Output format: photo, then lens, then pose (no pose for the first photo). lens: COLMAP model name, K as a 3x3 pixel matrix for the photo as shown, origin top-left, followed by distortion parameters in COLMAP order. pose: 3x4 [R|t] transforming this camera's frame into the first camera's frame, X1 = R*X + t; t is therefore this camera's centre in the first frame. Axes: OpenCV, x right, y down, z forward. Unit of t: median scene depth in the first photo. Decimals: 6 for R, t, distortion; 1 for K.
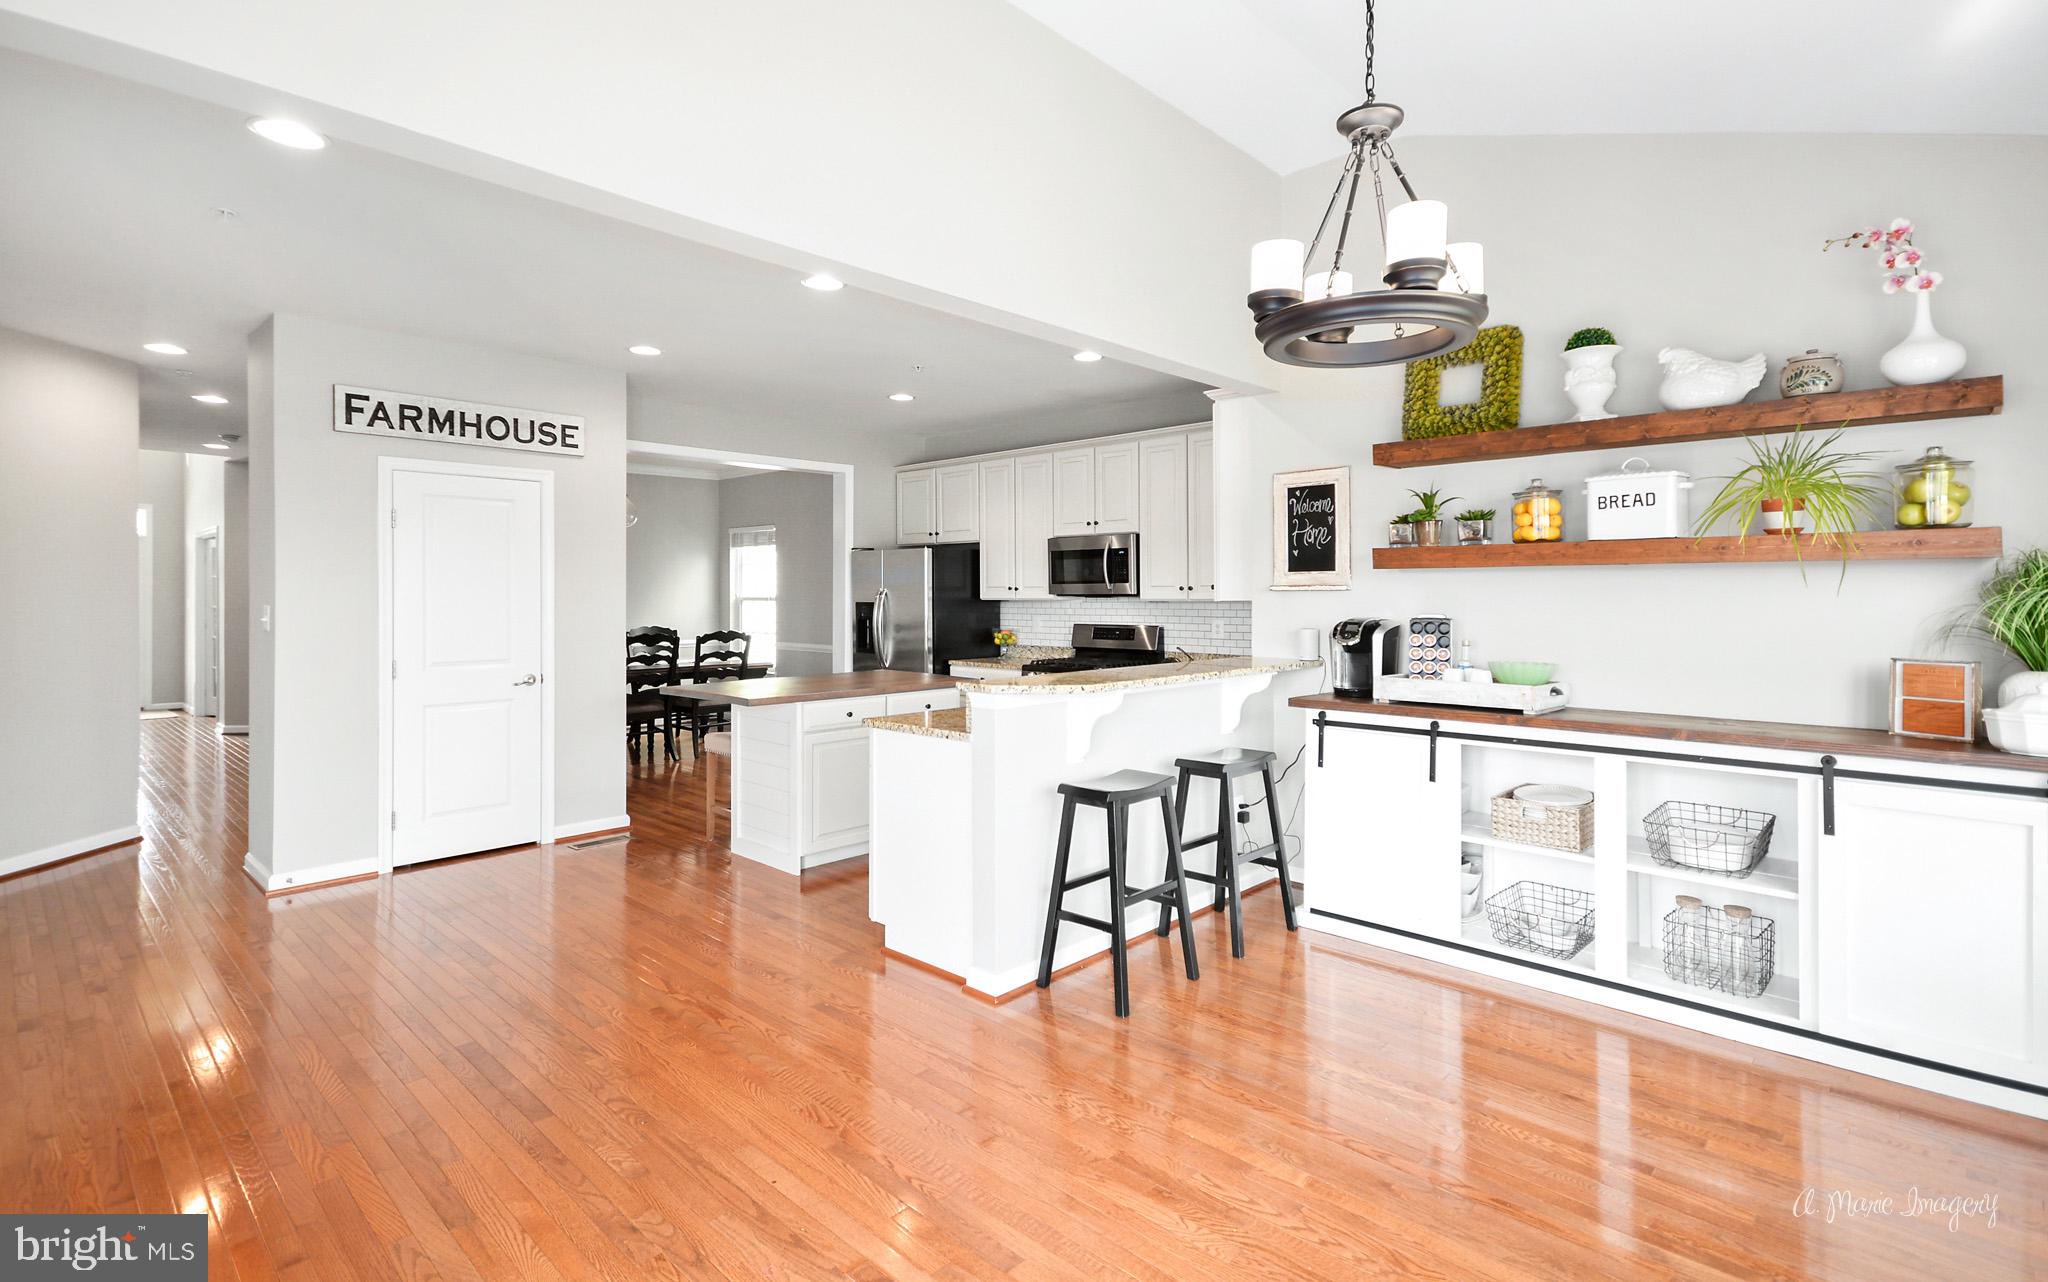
lens RADIAL K [[967.7, 0, 1023.2], [0, 967.7, 588.9], [0, 0, 1]] dist [0.018710, -0.003874]
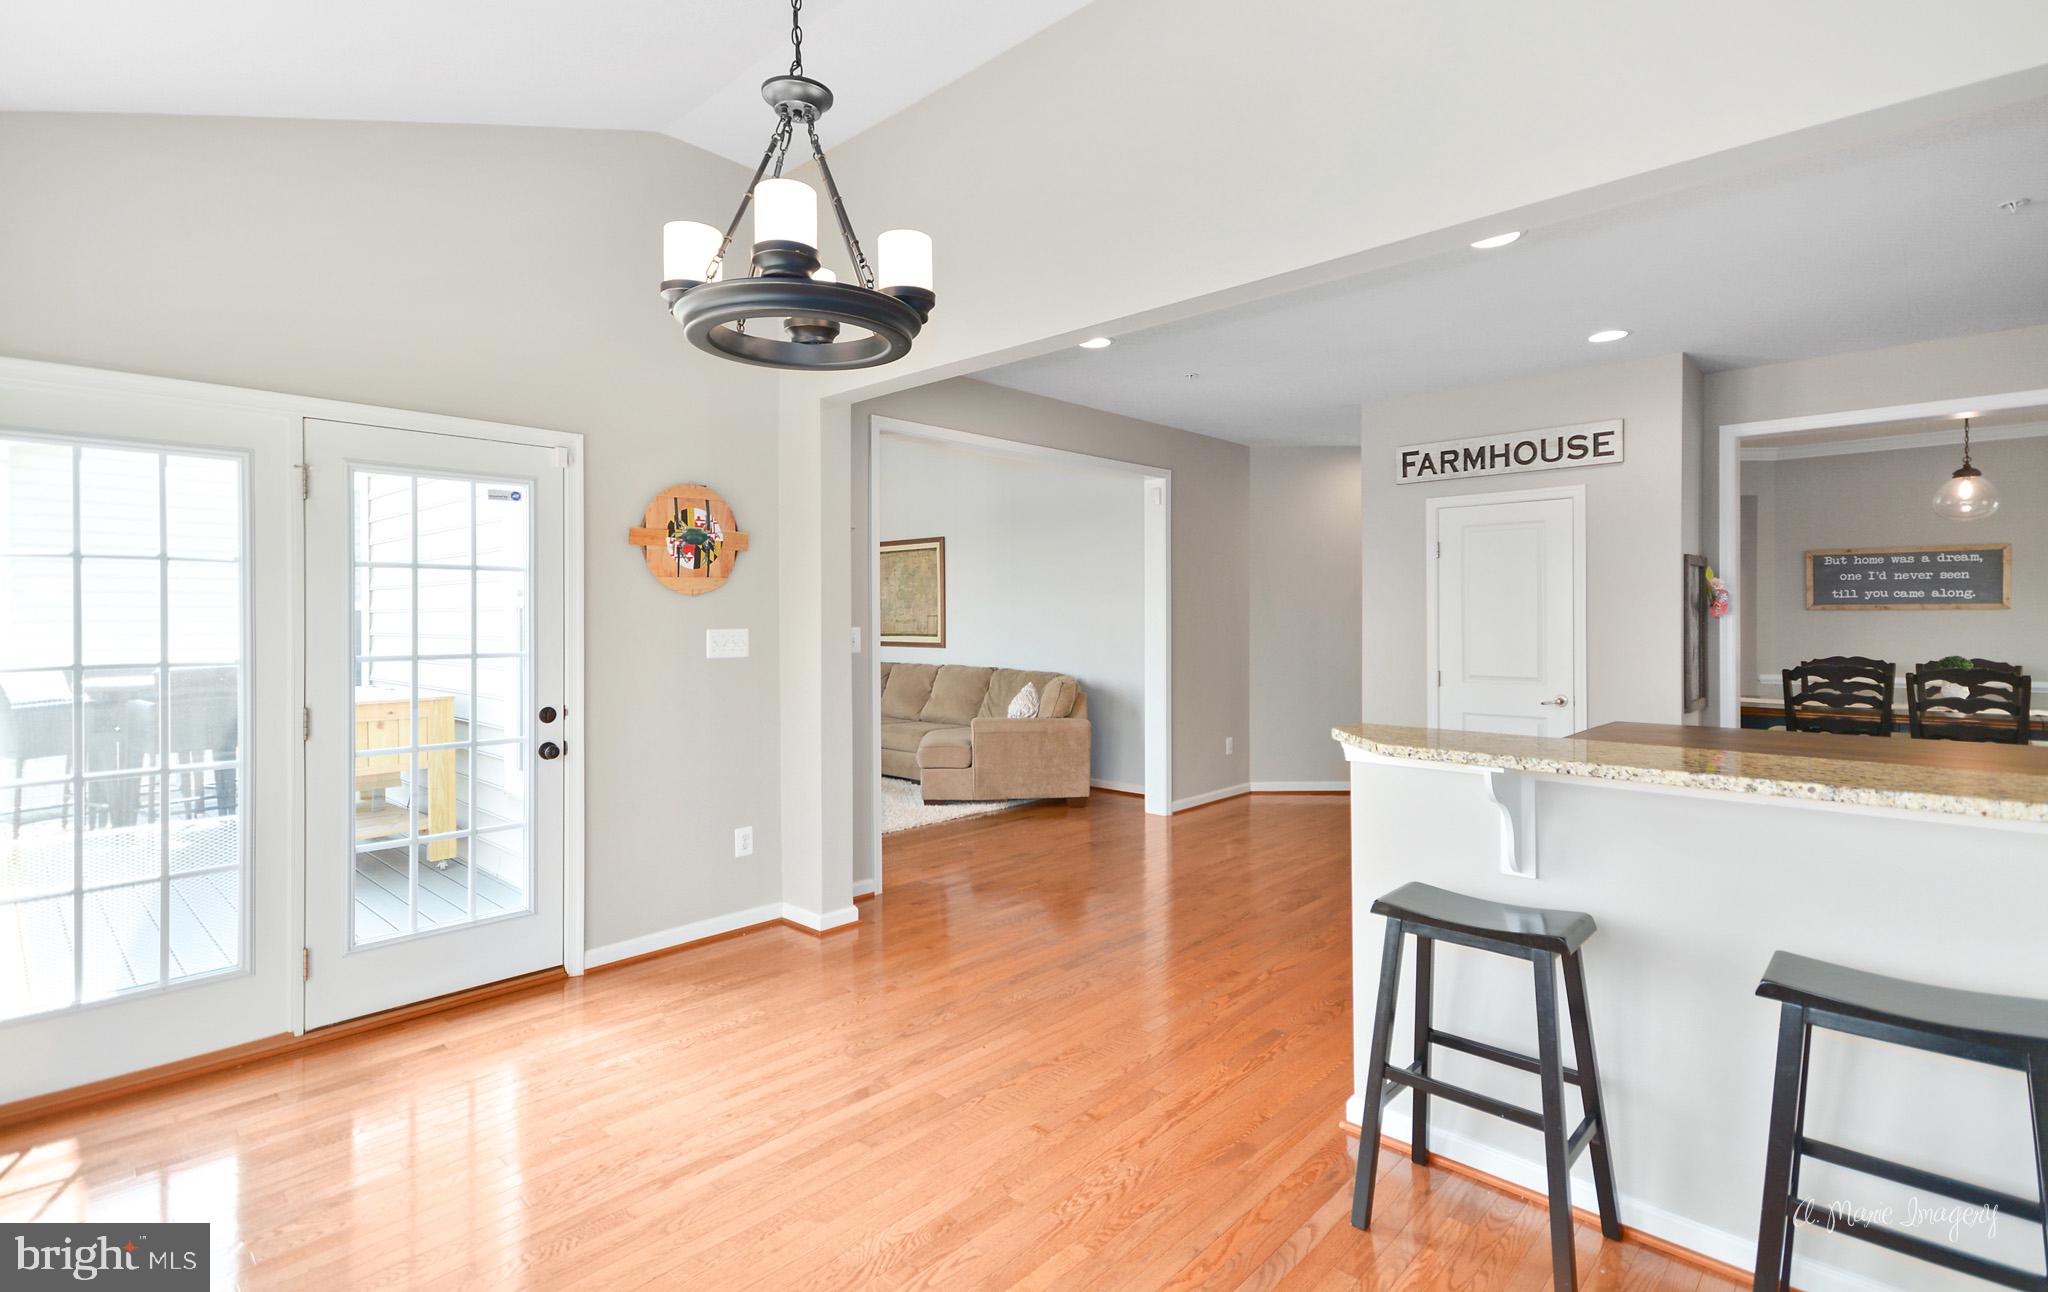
lens RADIAL K [[967.7, 0, 1025.5], [0, 967.7, 615.9], [0, 0, 1]] dist [0.018710, -0.003874]
pose [[0.012173, 0.000770, -0.999926, 0.508759], [0.009593, 0.999954, 0.000887, 0.001160], [0.999880, -0.009603, 0.012165, 0.481716]]
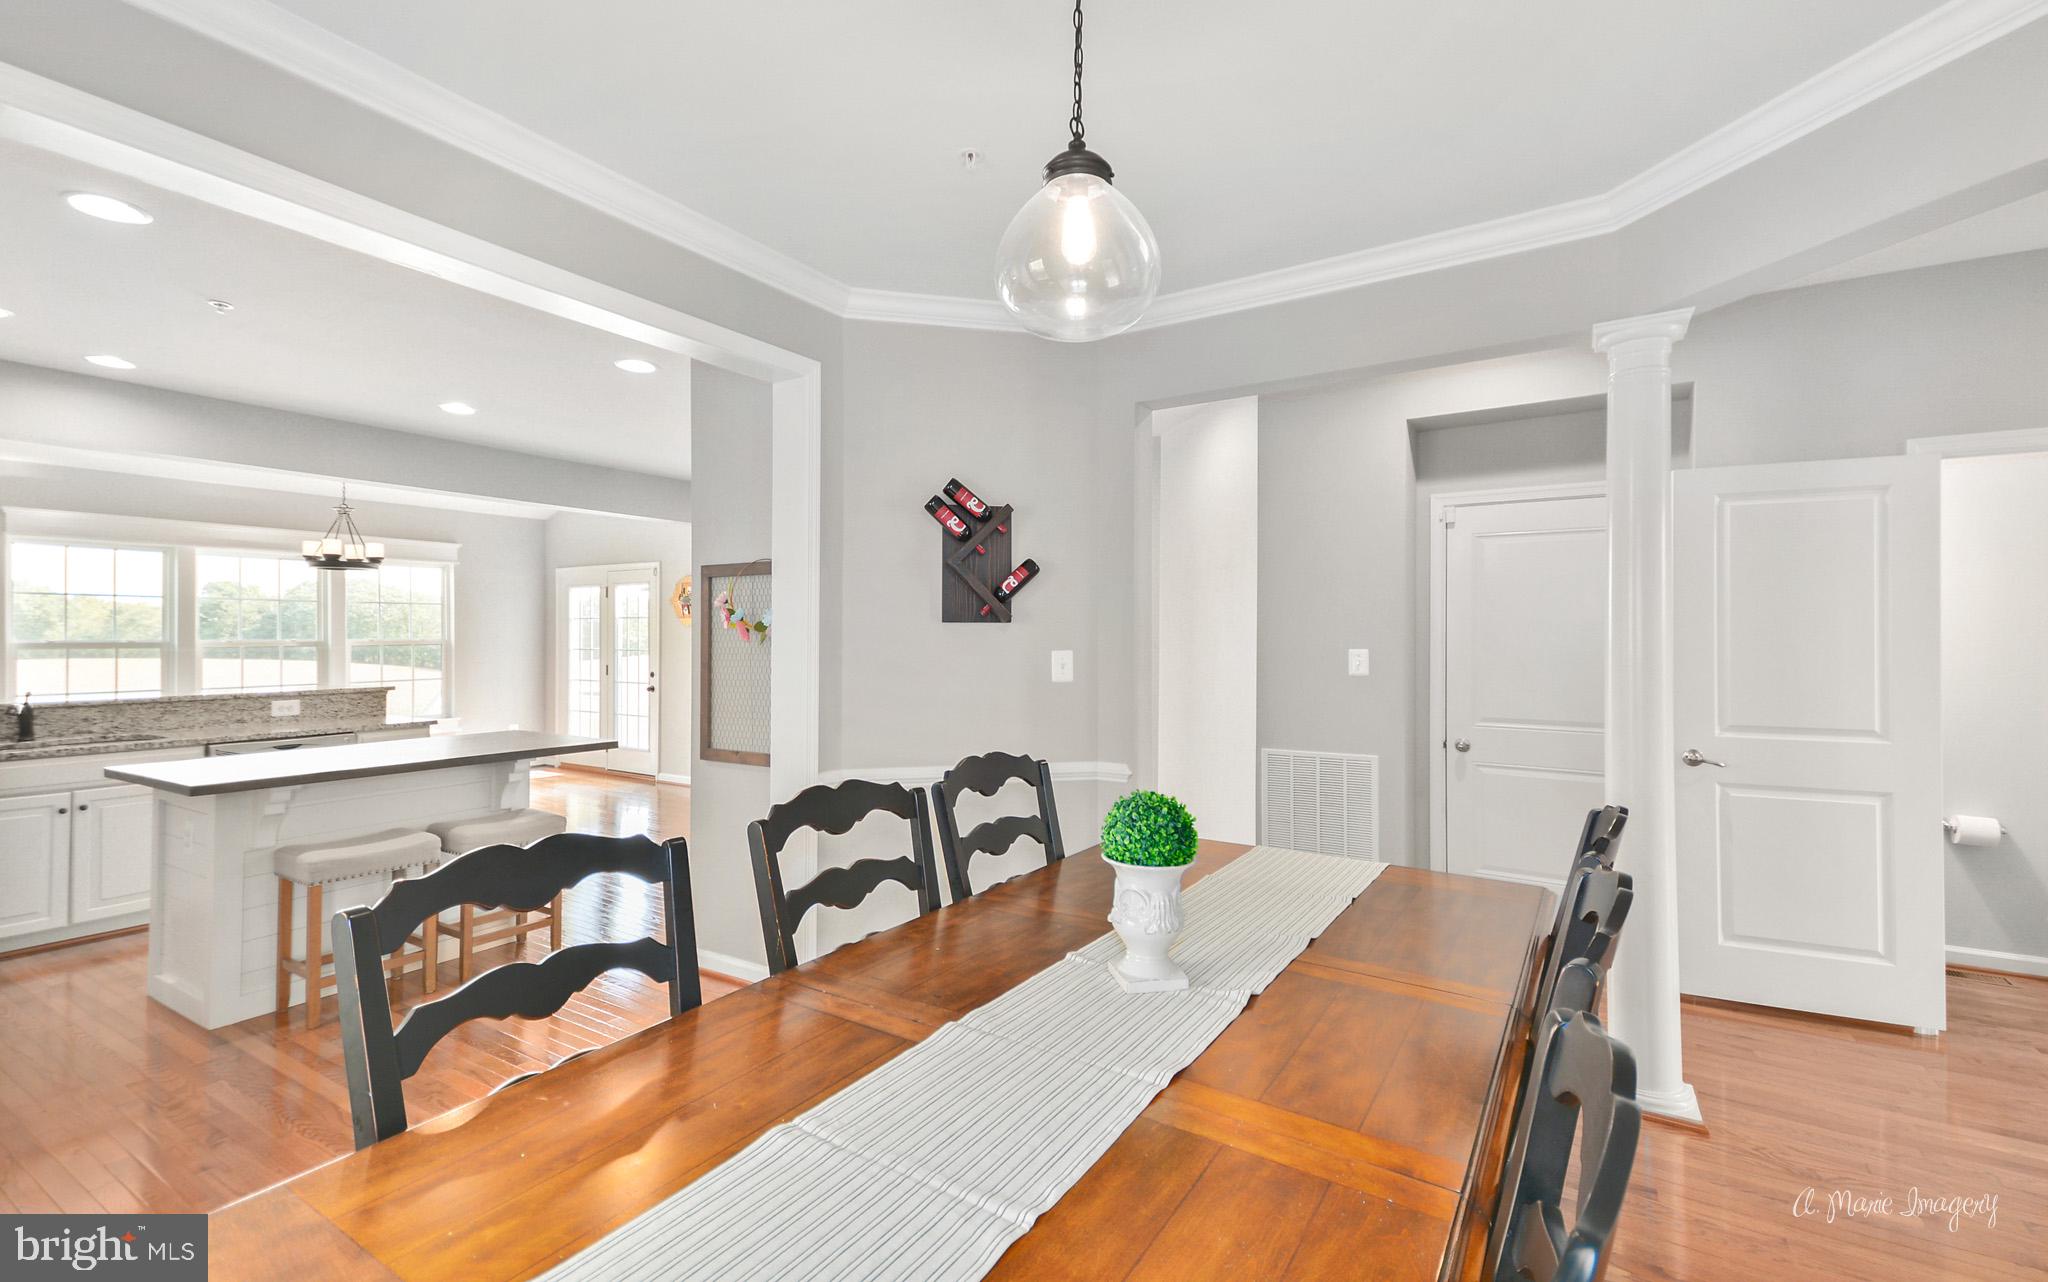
lens RADIAL K [[900.2, 0, 1065.8], [0, 900.2, 625.9], [0, 0, 1]] dist [0.006195, 0.002803]
pose [[-0.974493, -0.001721, -0.224412, -0.624560], [0.001458, 0.999901, -0.013998, 0.005503], [0.224414, -0.013968, -0.974394, 1.993256]]
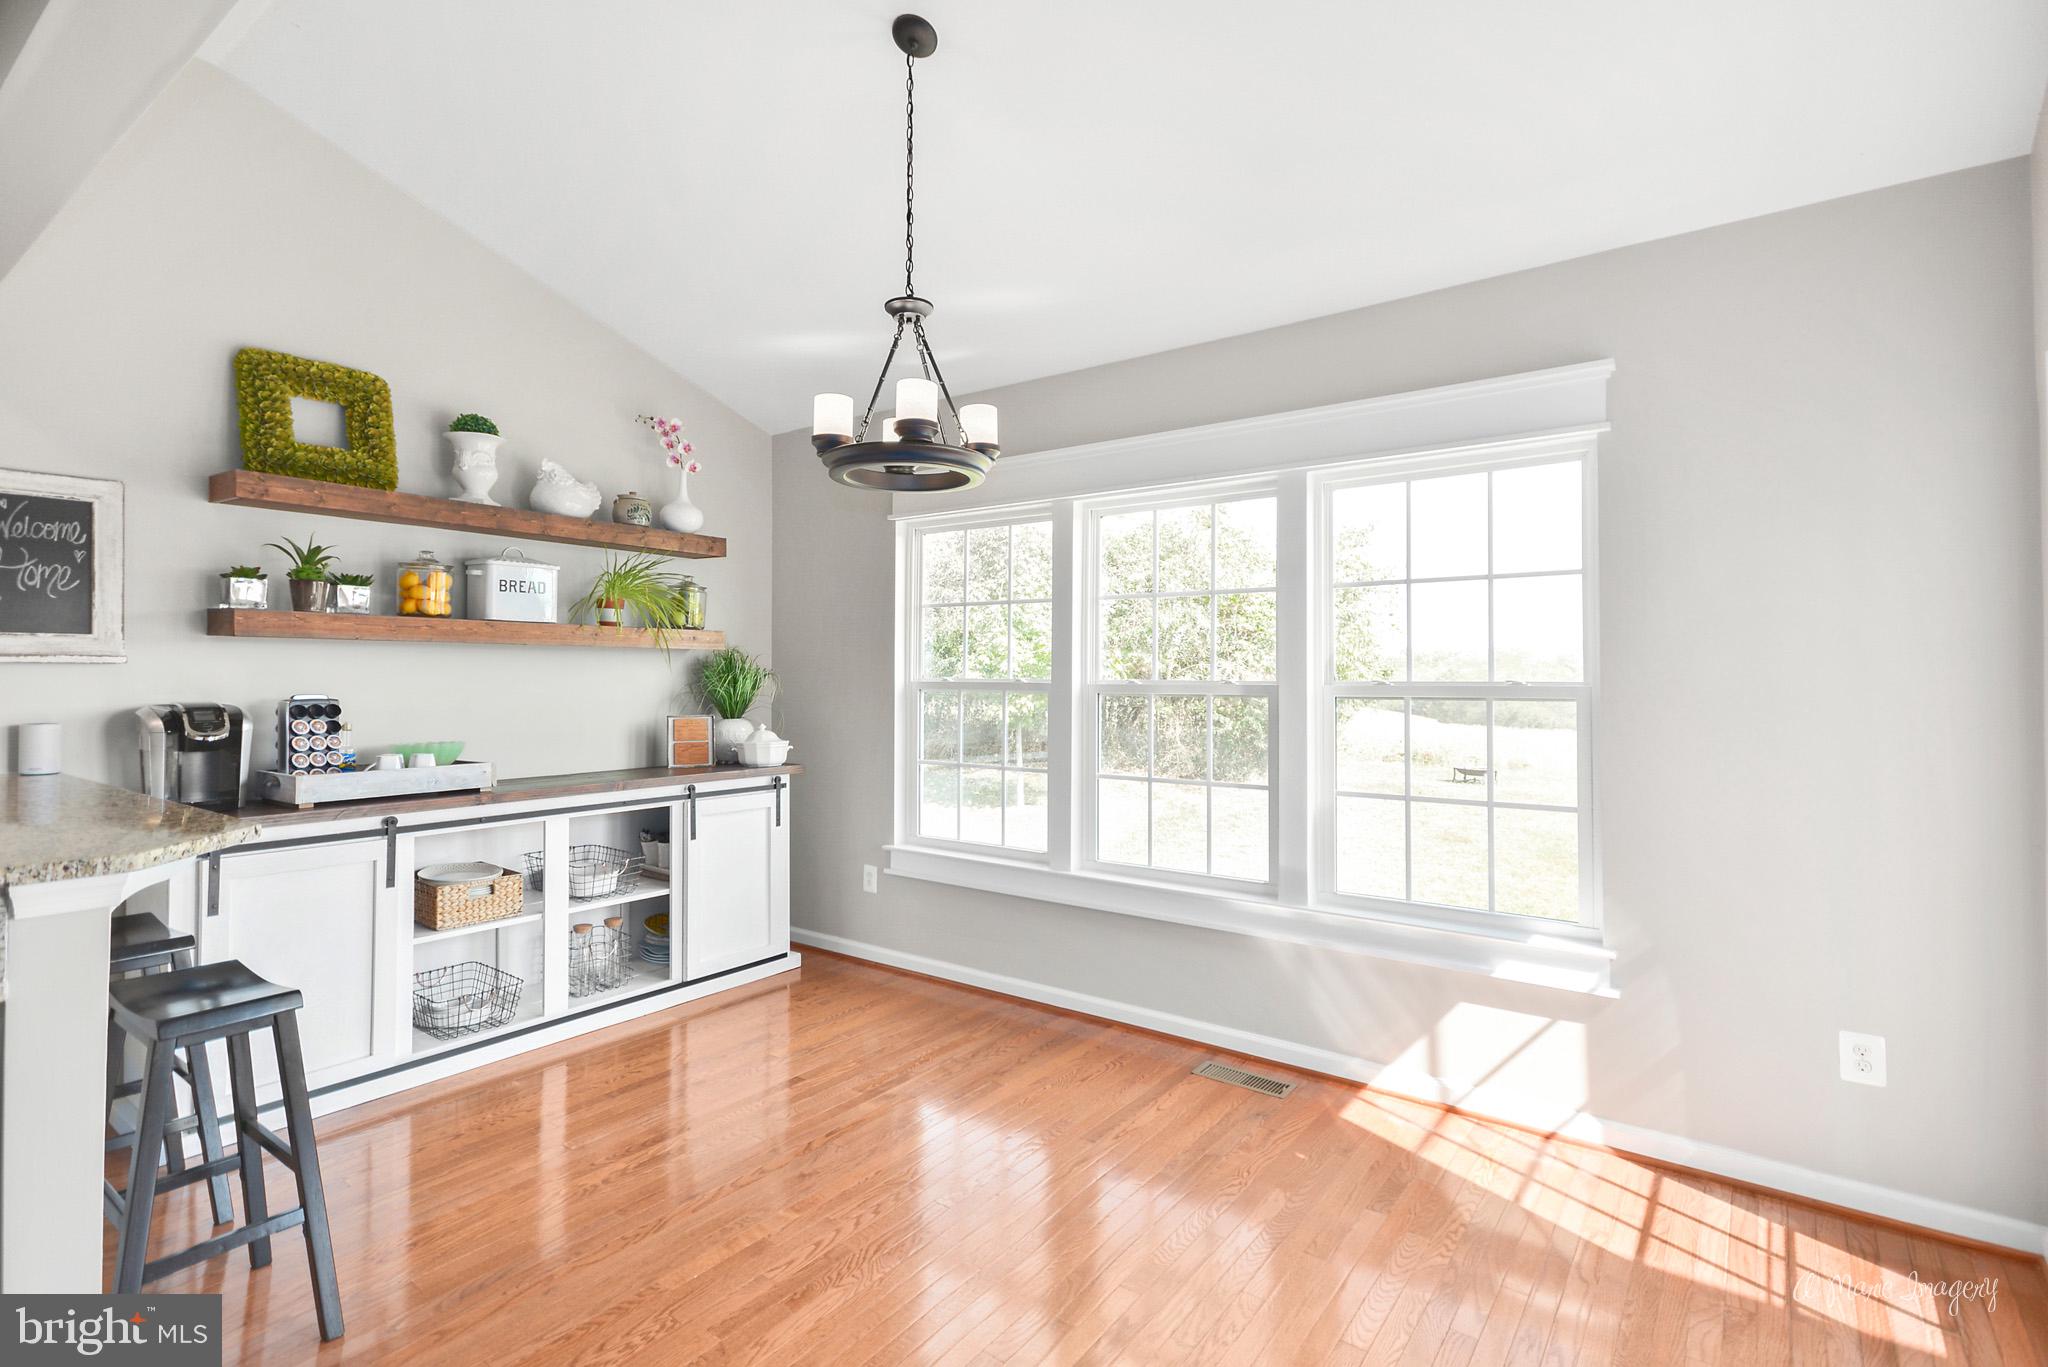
lens RADIAL K [[971.9, 0, 1020.9], [0, 971.9, 660.9], [0, 0, 1]] dist [0.014886, -0.000457]
pose [[-0.126228, 0.013457, 0.991910, -0.379996], [-0.010357, 0.999836, -0.014882, 0.002925], [-0.991947, -0.012151, -0.126068, 0.408002]]
